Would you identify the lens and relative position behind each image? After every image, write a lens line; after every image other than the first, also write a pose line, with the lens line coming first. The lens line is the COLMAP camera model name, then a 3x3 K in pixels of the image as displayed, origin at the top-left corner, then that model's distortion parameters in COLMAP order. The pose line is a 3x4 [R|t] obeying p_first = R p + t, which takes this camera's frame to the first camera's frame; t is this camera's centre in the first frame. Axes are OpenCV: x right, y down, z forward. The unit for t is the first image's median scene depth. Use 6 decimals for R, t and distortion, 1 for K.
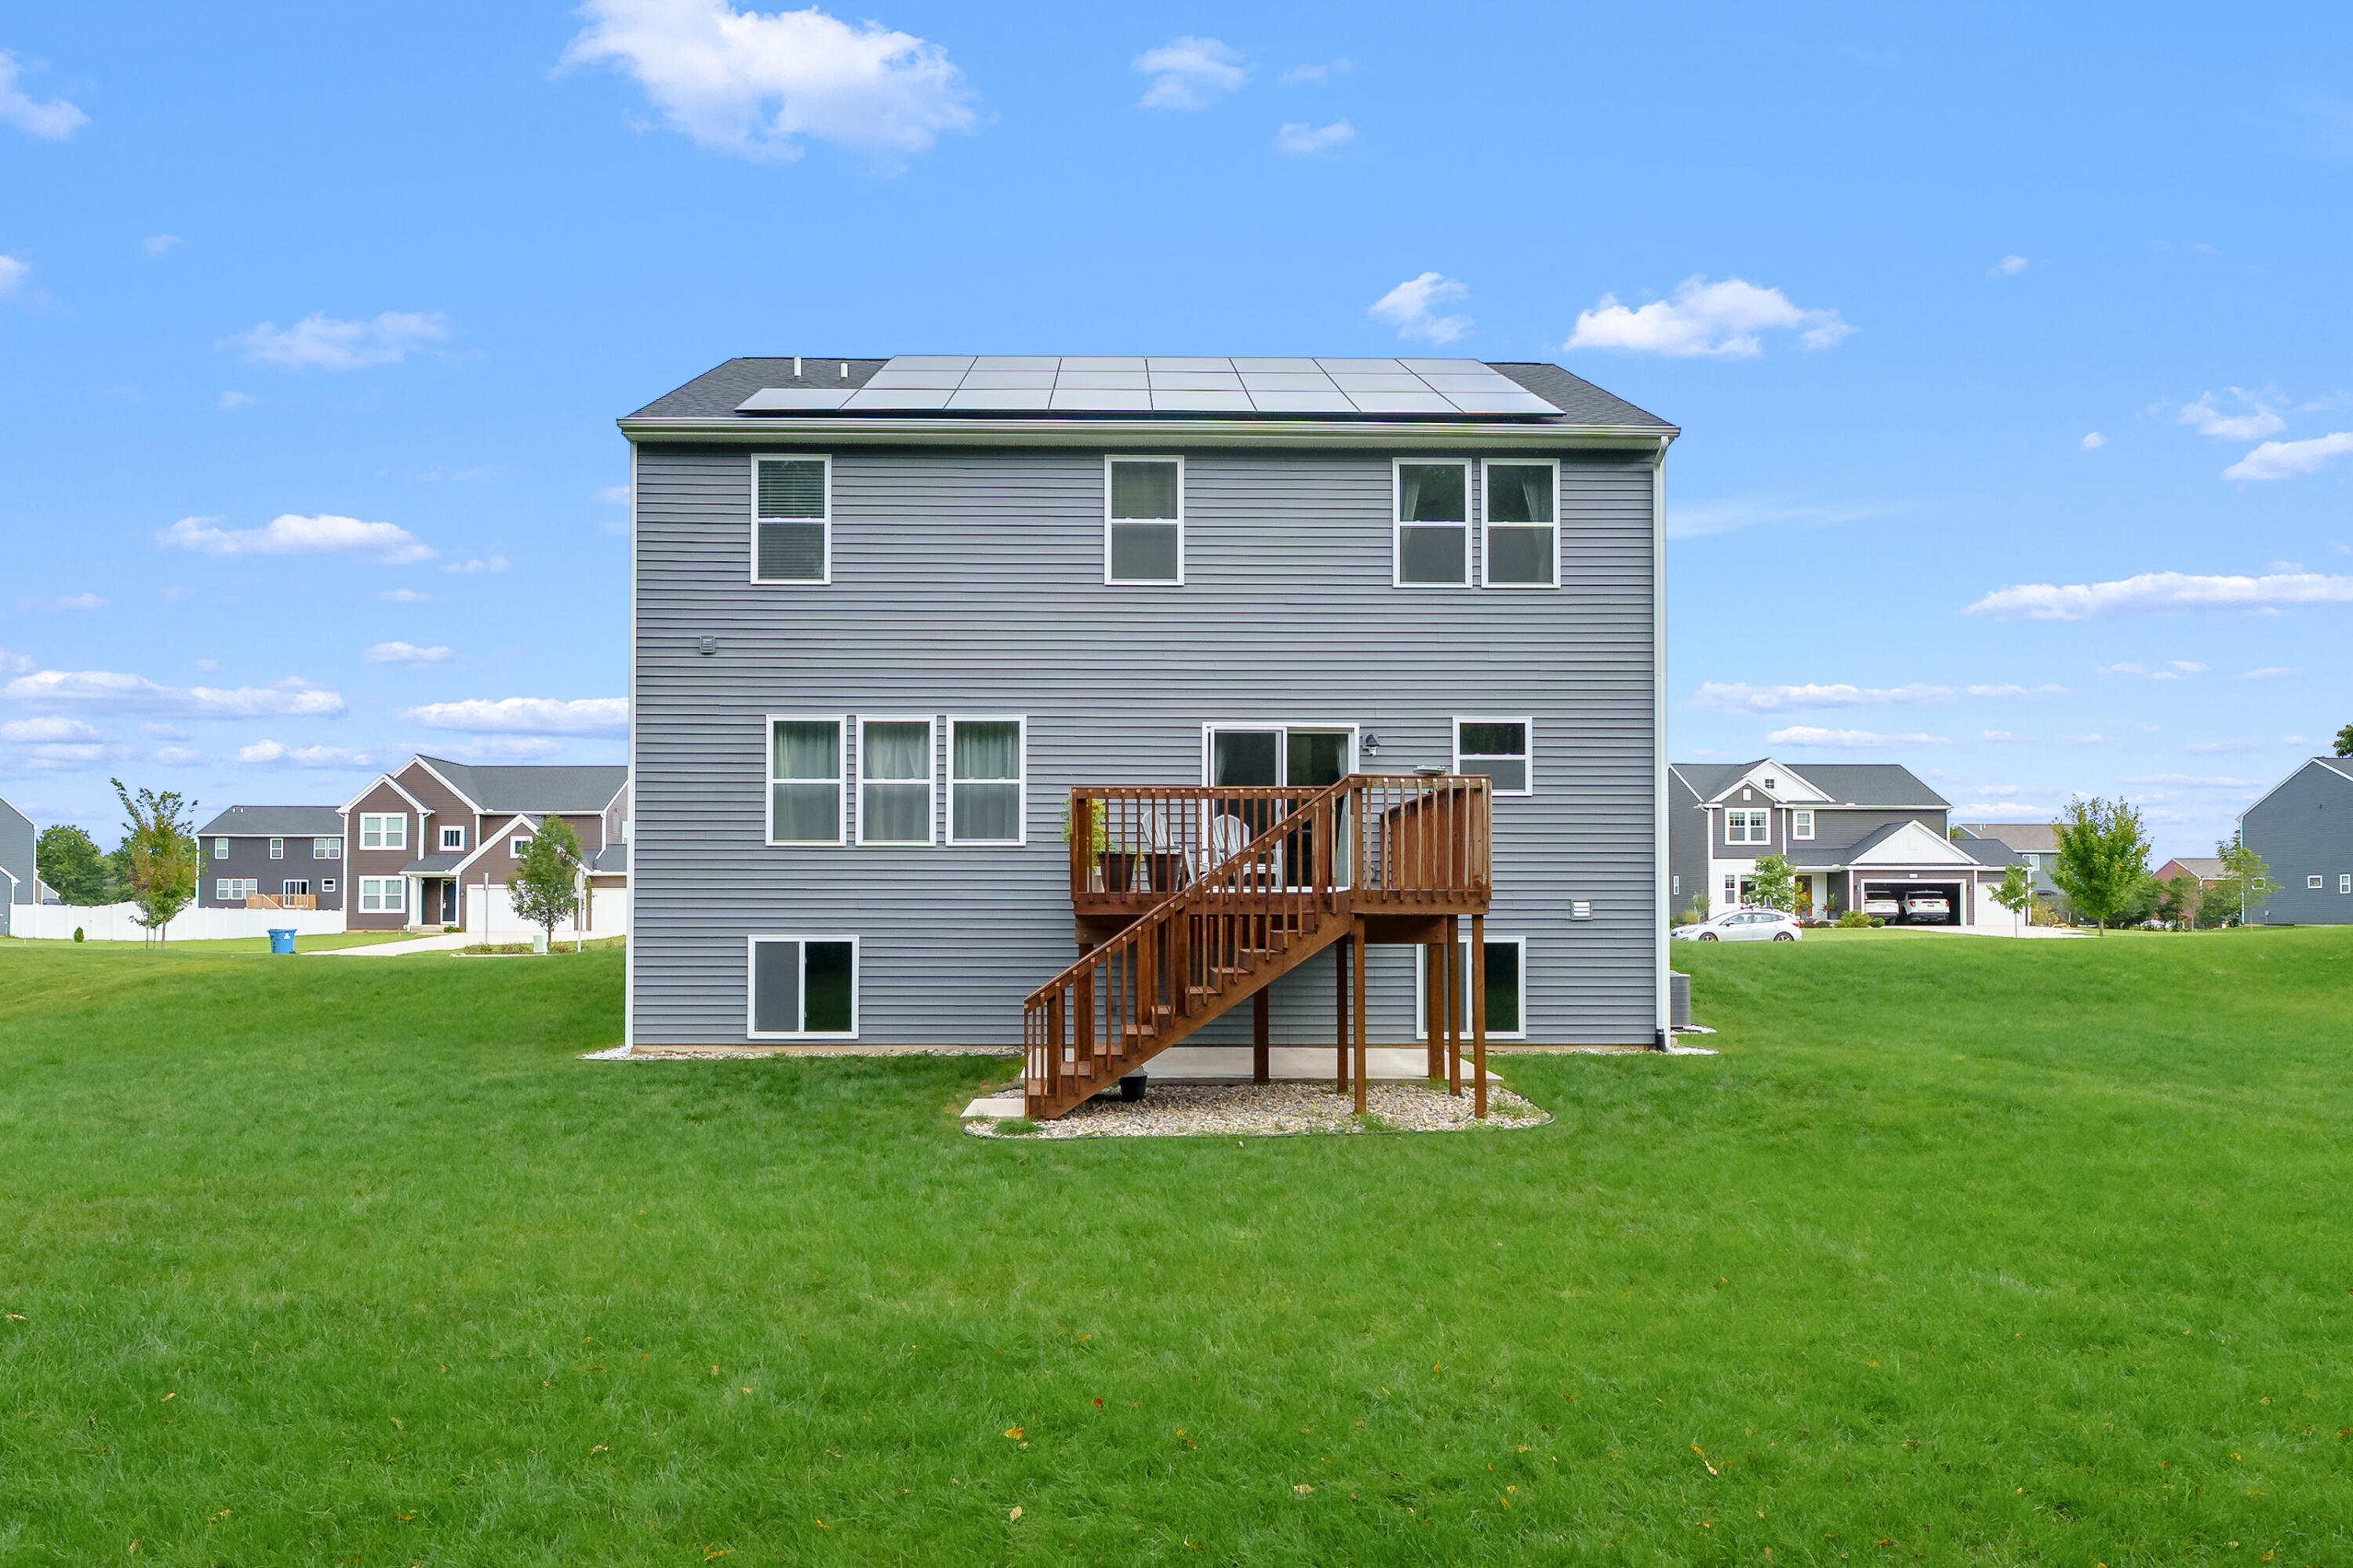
lens RADIAL K [[1505.4, 0, 1175.6], [0, 1505.4, 891.3], [0, 0, 1]] dist [-0.003479, -0.000874]
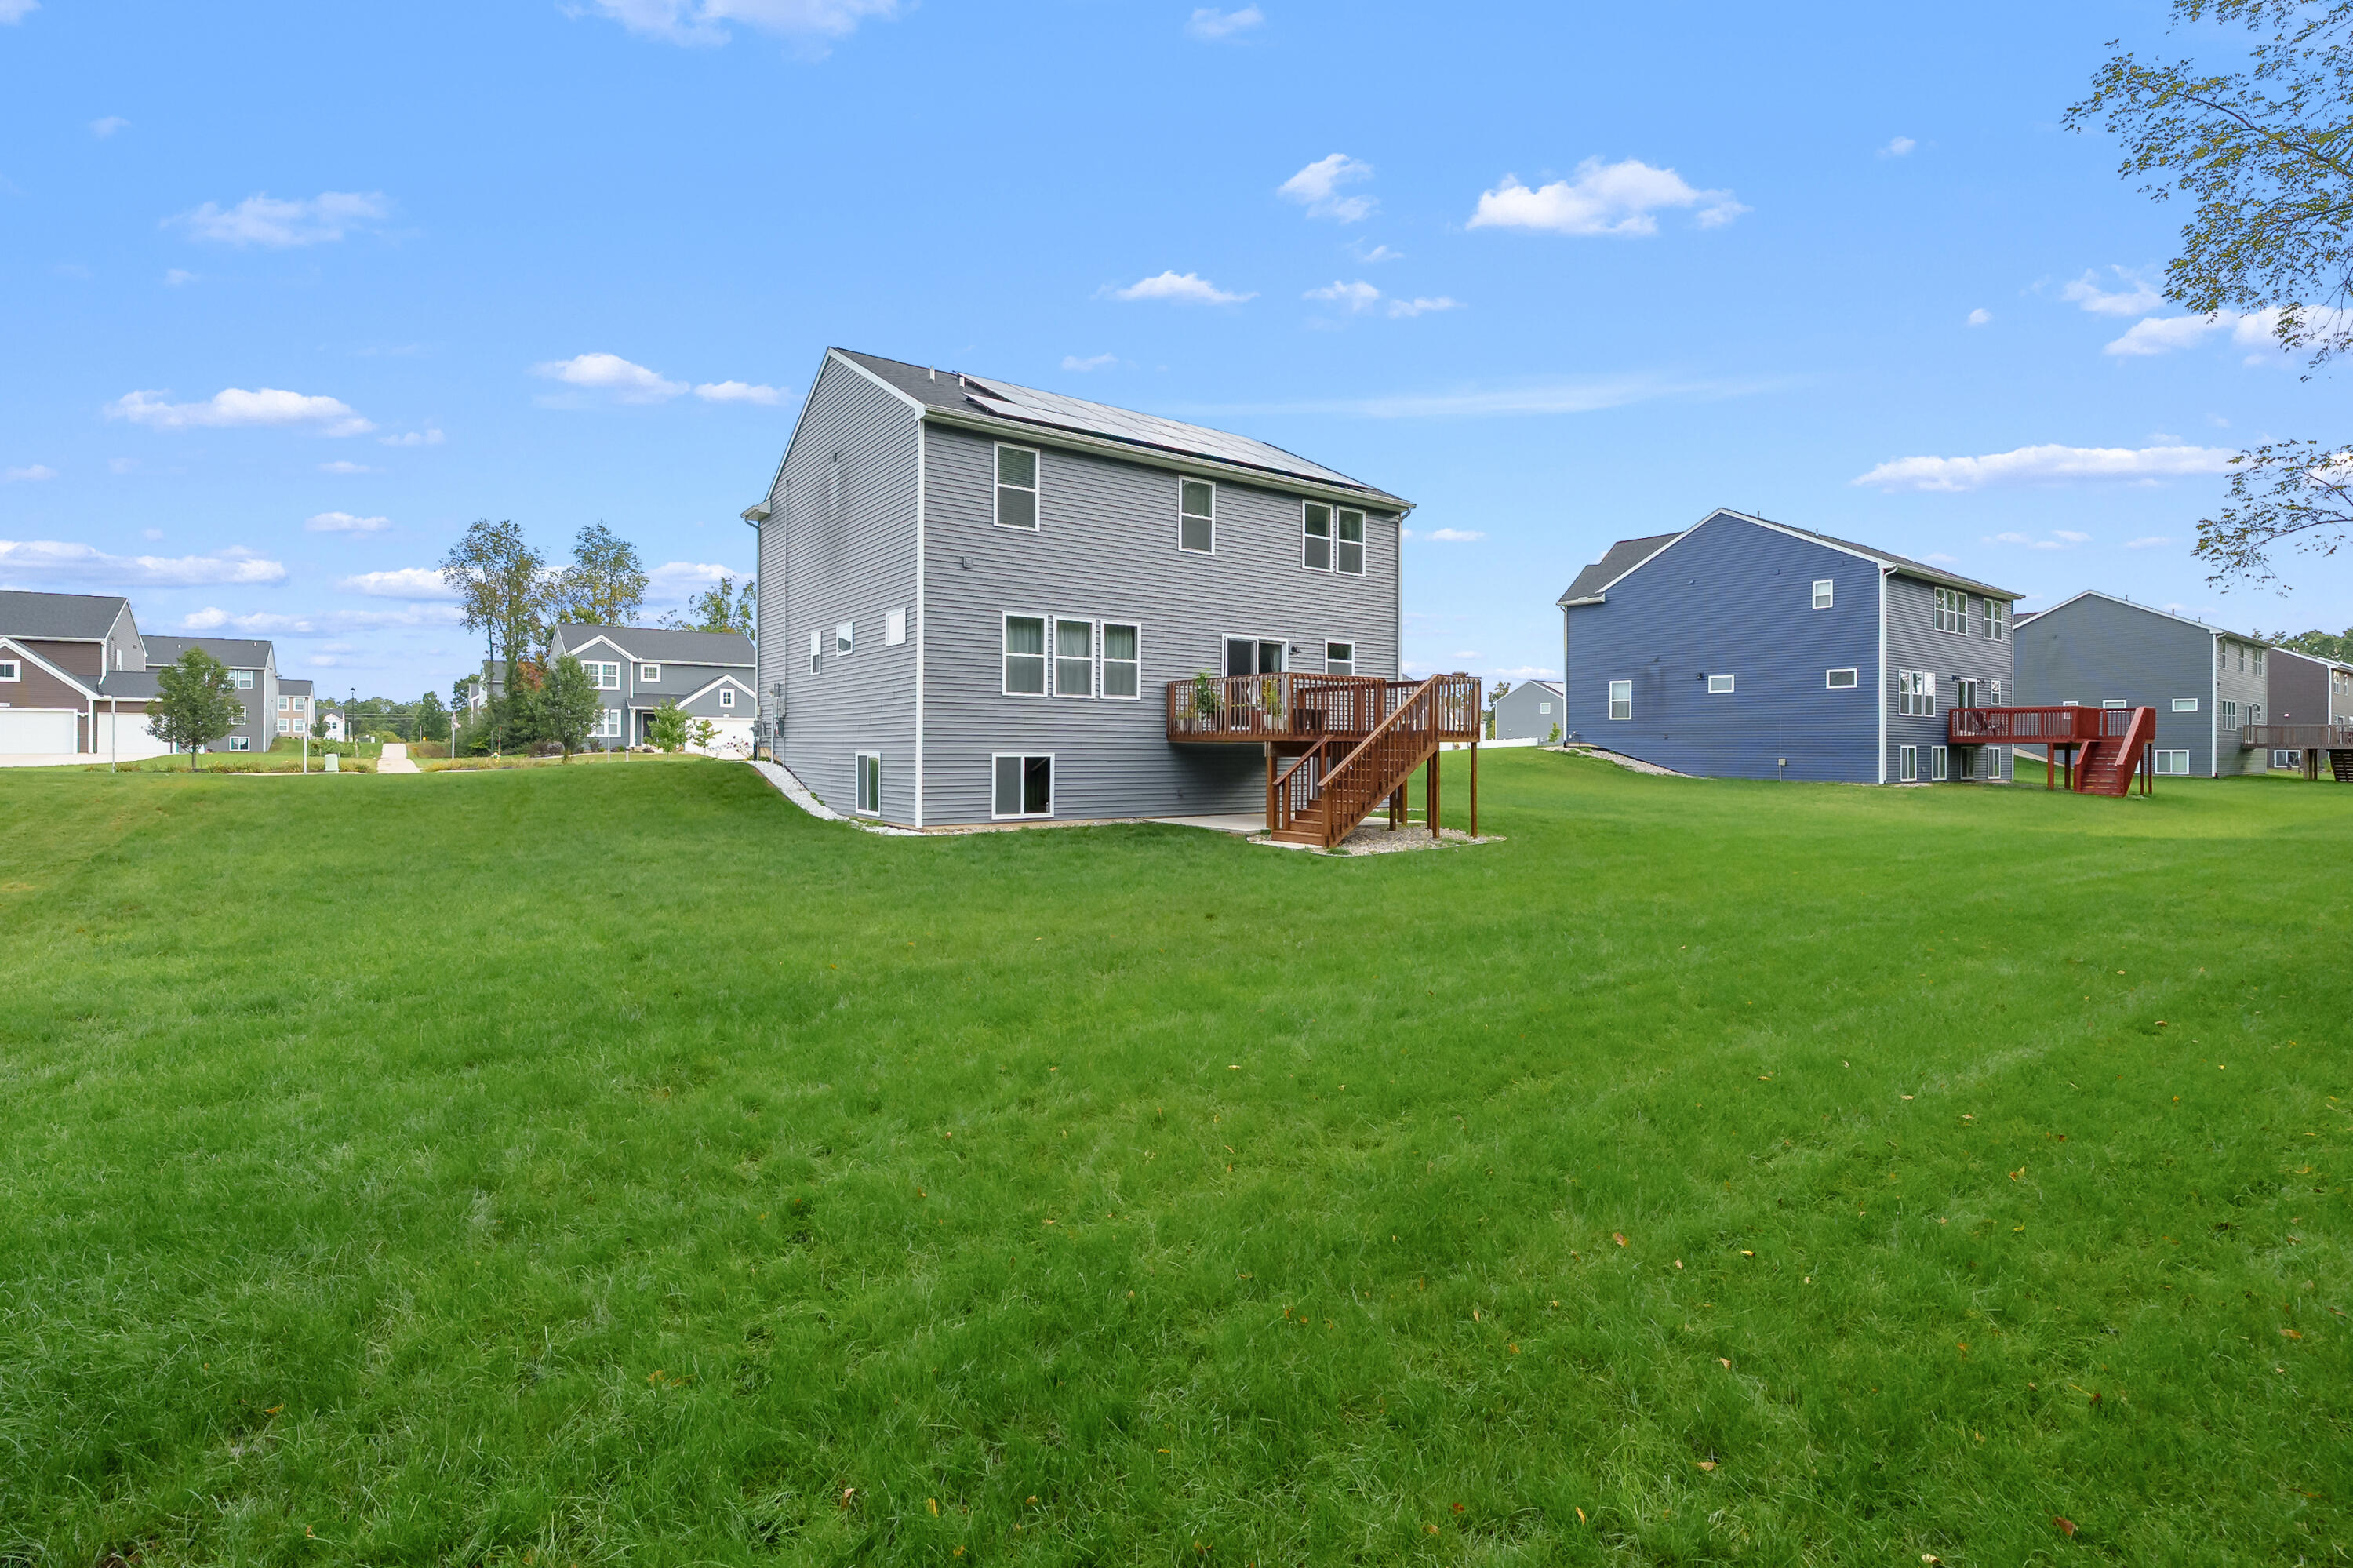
lens RADIAL K [[1067.3, 0, 1178.6], [0, 1067.3, 734.4], [0, 0, 1]] dist [0.000944, 0.000100]
pose [[0.820379, 0.009683, 0.571738, -0.746577], [-0.016694, 0.999836, 0.007020, -0.000711], [-0.571576, -0.015303, 0.820406, -0.010392]]
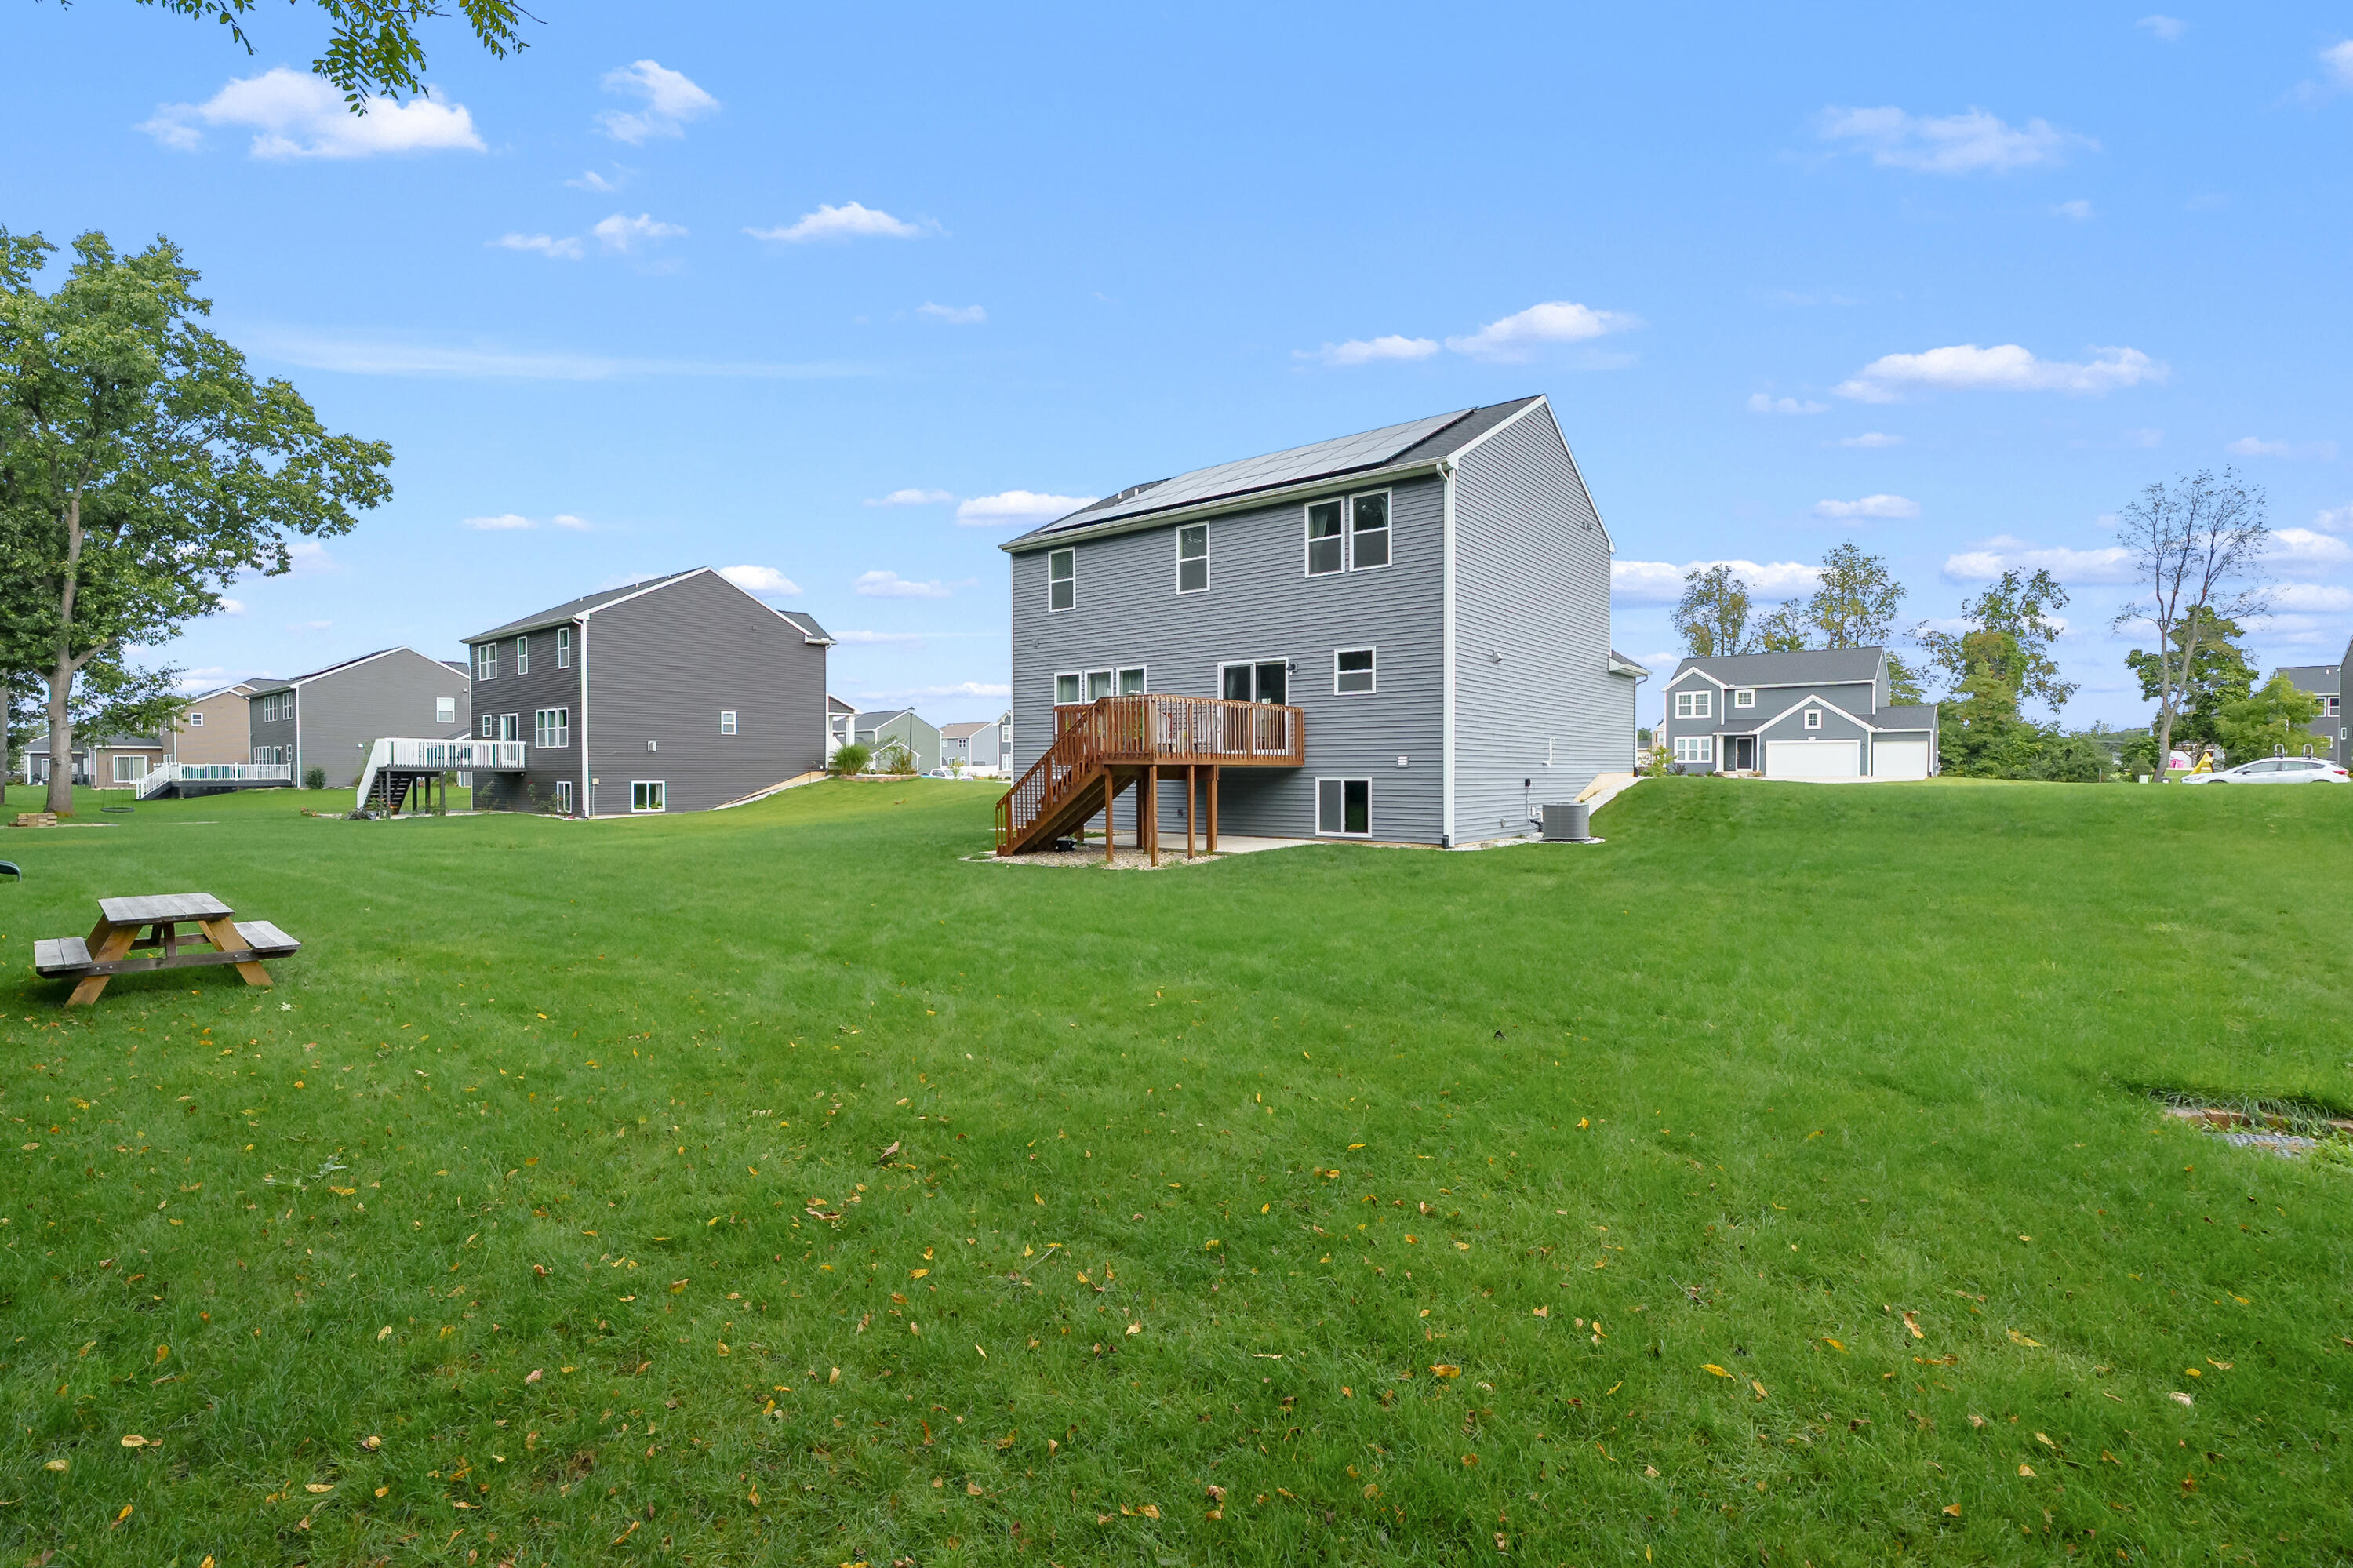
lens RADIAL K [[1044.2, 0, 1176.5], [0, 1044.2, 784.0], [0, 0, 1]] dist [0.001715, 0.000111]
pose [[0.765504, 0.008028, -0.643381, 0.817776], [0.015601, 0.999397, 0.031033, -0.002012], [0.643242, -0.033793, 0.764917, -0.035903]]
